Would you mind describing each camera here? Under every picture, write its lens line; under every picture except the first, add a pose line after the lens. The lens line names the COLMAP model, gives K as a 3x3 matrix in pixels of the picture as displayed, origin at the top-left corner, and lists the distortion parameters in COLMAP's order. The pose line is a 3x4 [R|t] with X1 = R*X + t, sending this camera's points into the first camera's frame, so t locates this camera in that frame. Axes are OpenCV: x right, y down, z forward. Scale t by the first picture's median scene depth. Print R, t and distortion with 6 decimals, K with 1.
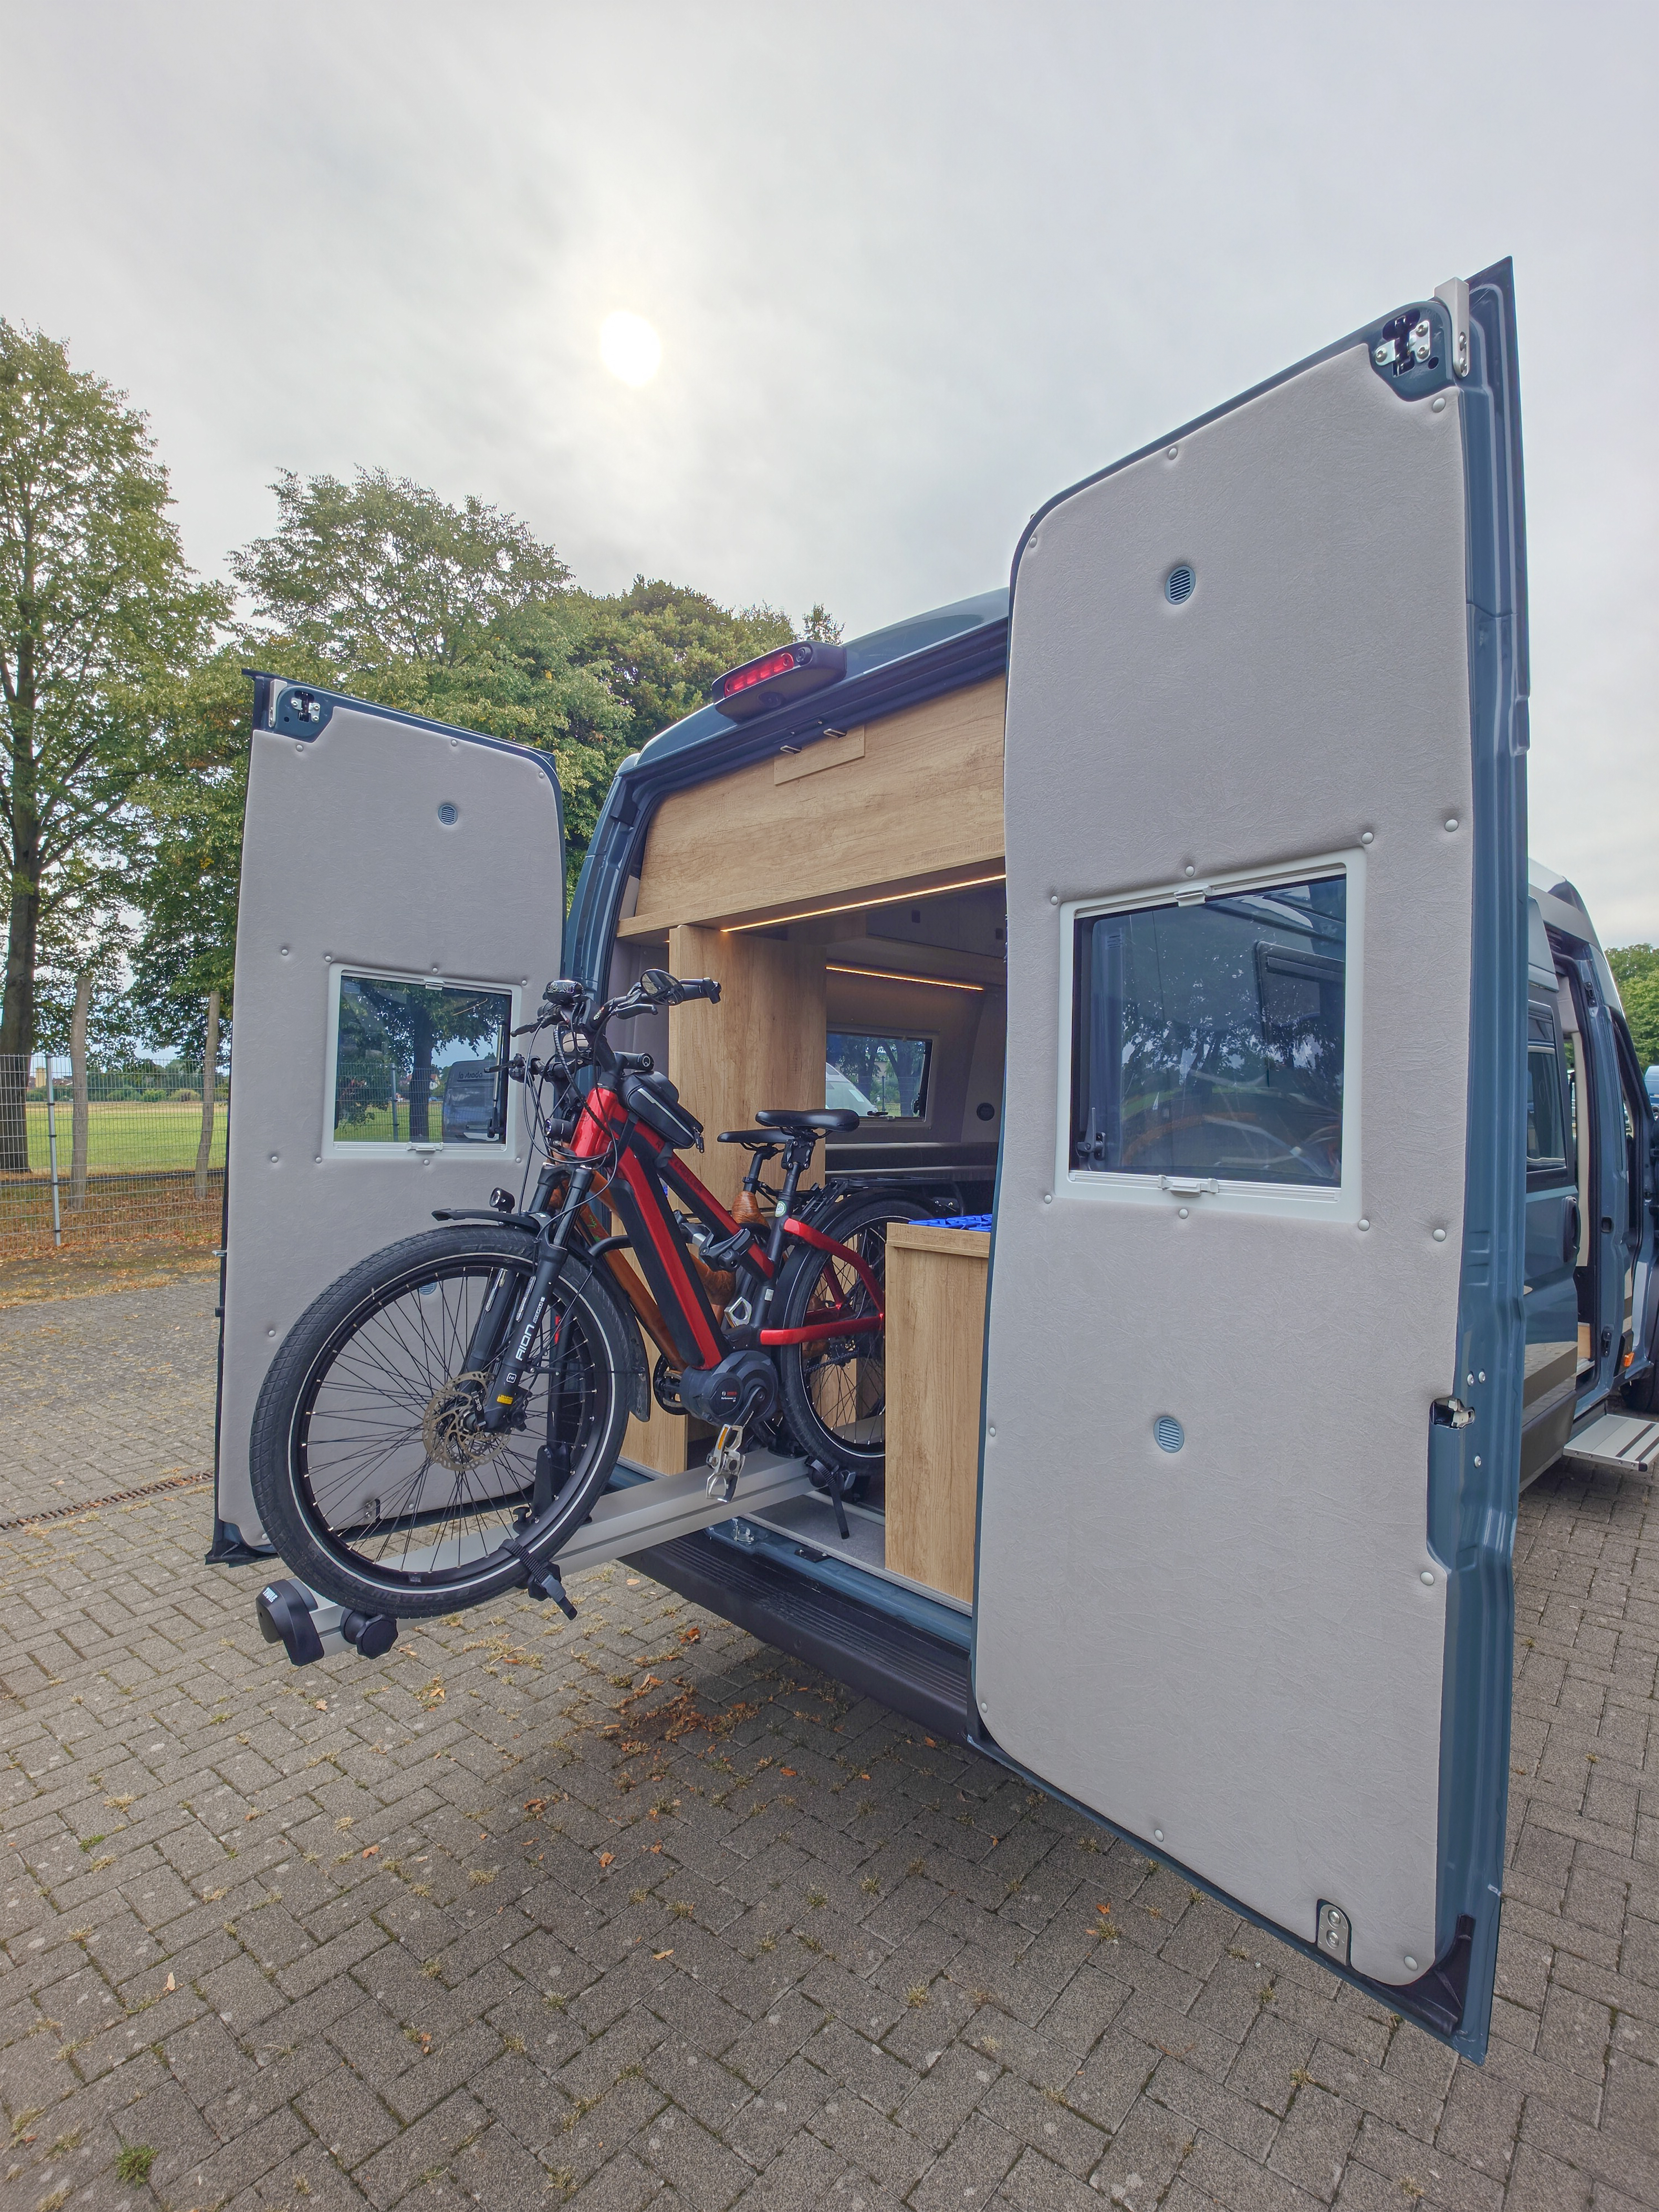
lens RADIAL K [[1064.2, 0, 844.6], [0, 1064.2, 1121.7], [0, 0, 1]] dist [0.006914, -0.009437]
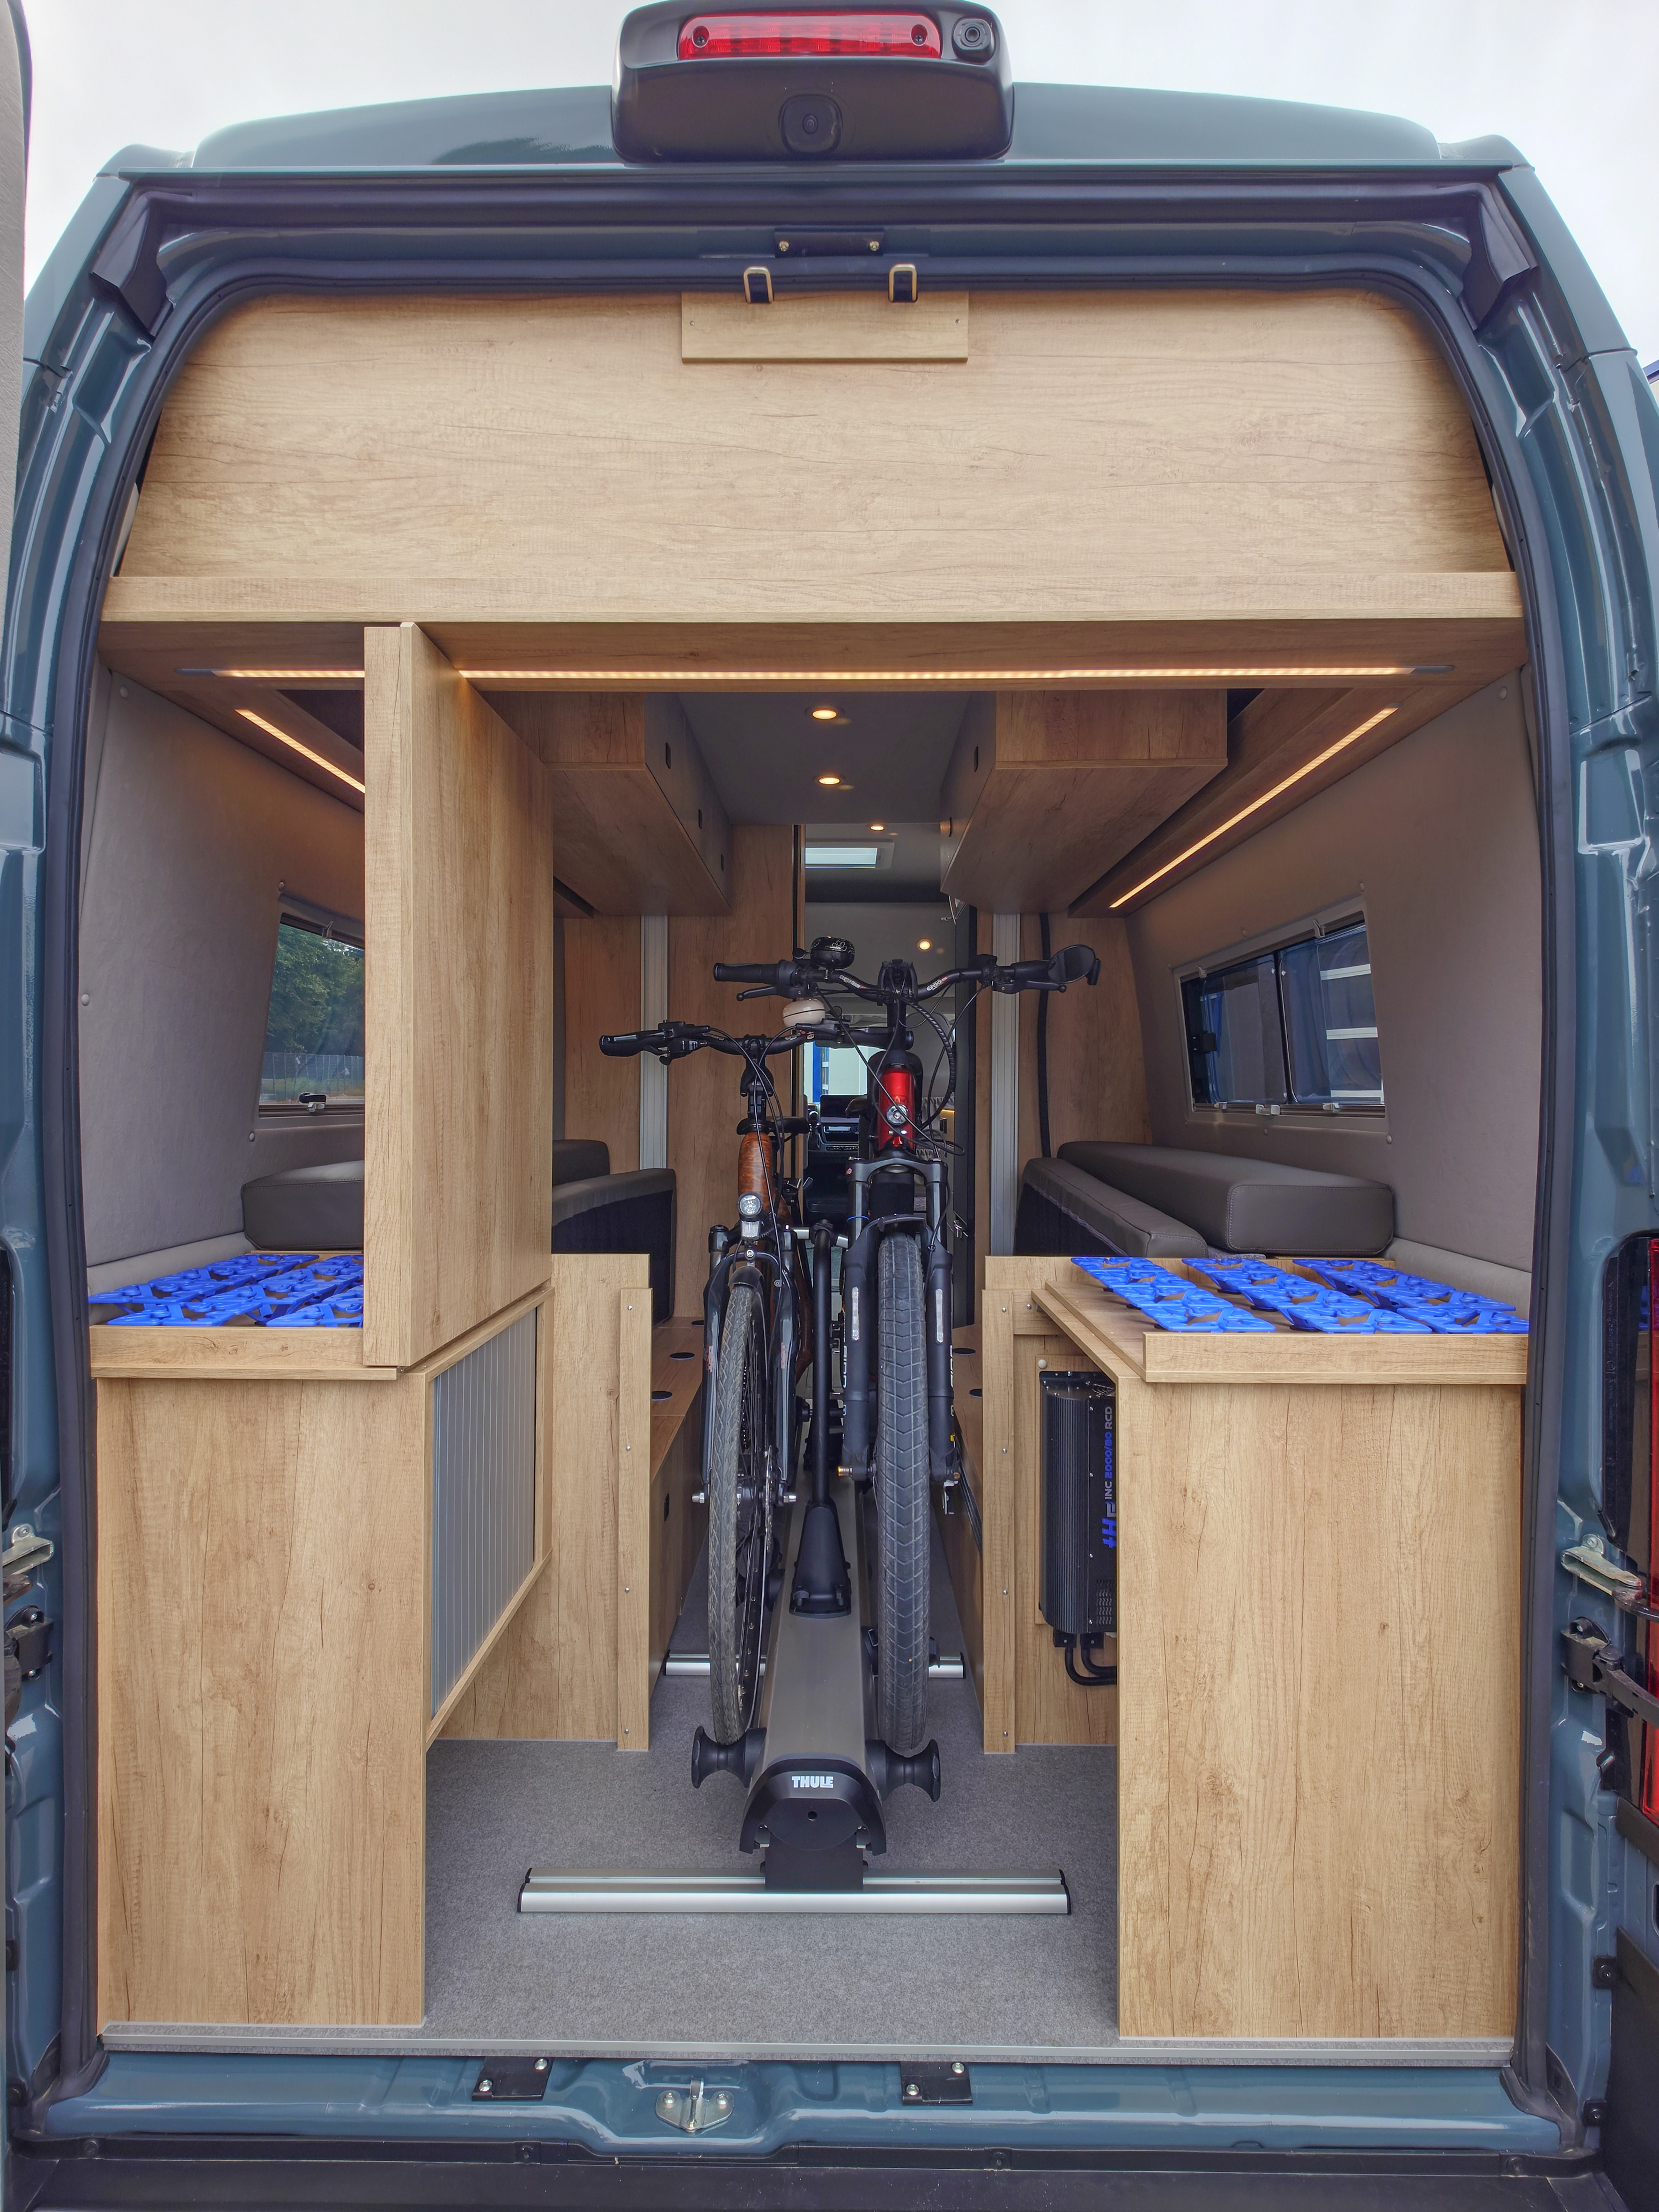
lens RADIAL K [[1082.3, 0, 829.5], [0, 1082.3, 1106.0], [0, 0, 1]] dist [0.013168, -0.009224]
pose [[0.709858, -0.013347, 0.704219, -0.386704], [0.006355, 0.999901, 0.012545, -0.014561], [-0.704317, -0.004430, 0.709872, 0.717442]]
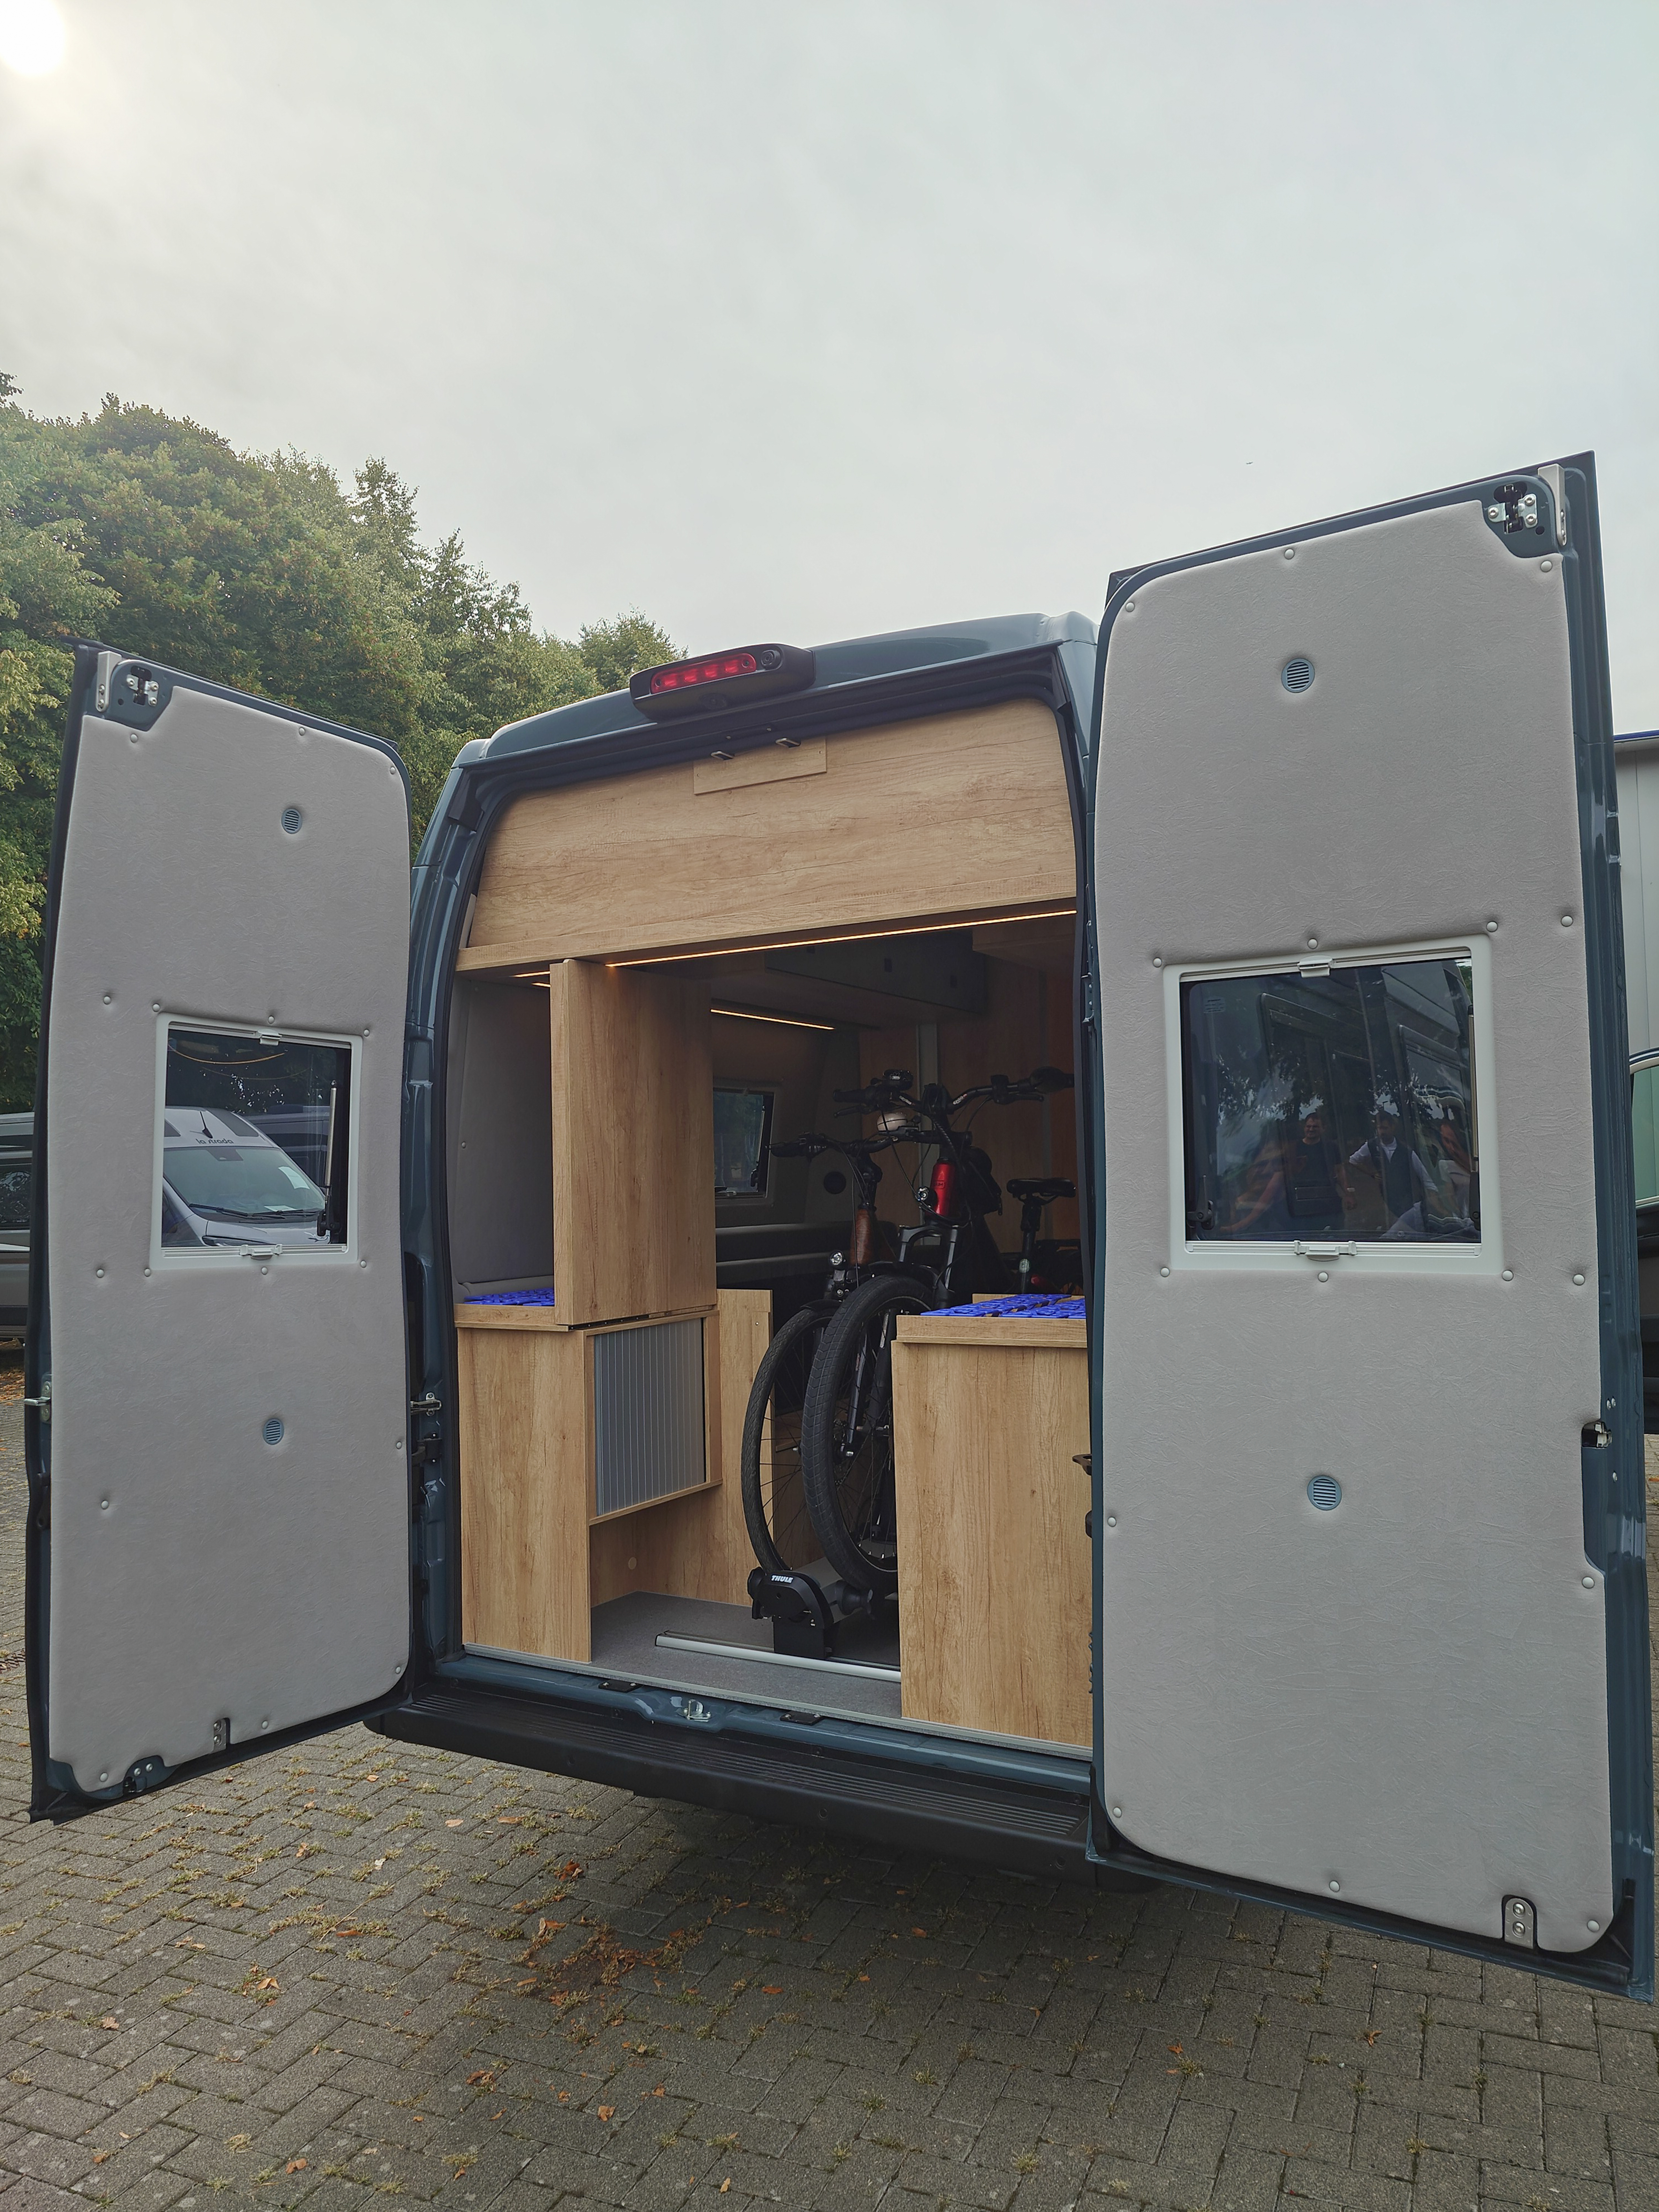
lens RADIAL K [[1528.4, 0, 835.7], [0, 1528.4, 1127.8], [0, 0, 1]] dist [-0.041045, 0.017350]
pose [[0.961529, -0.020062, 0.273970, -0.326786], [0.032108, 0.998701, -0.039556, -0.008667], [-0.272821, 0.046831, 0.960924, -0.174654]]
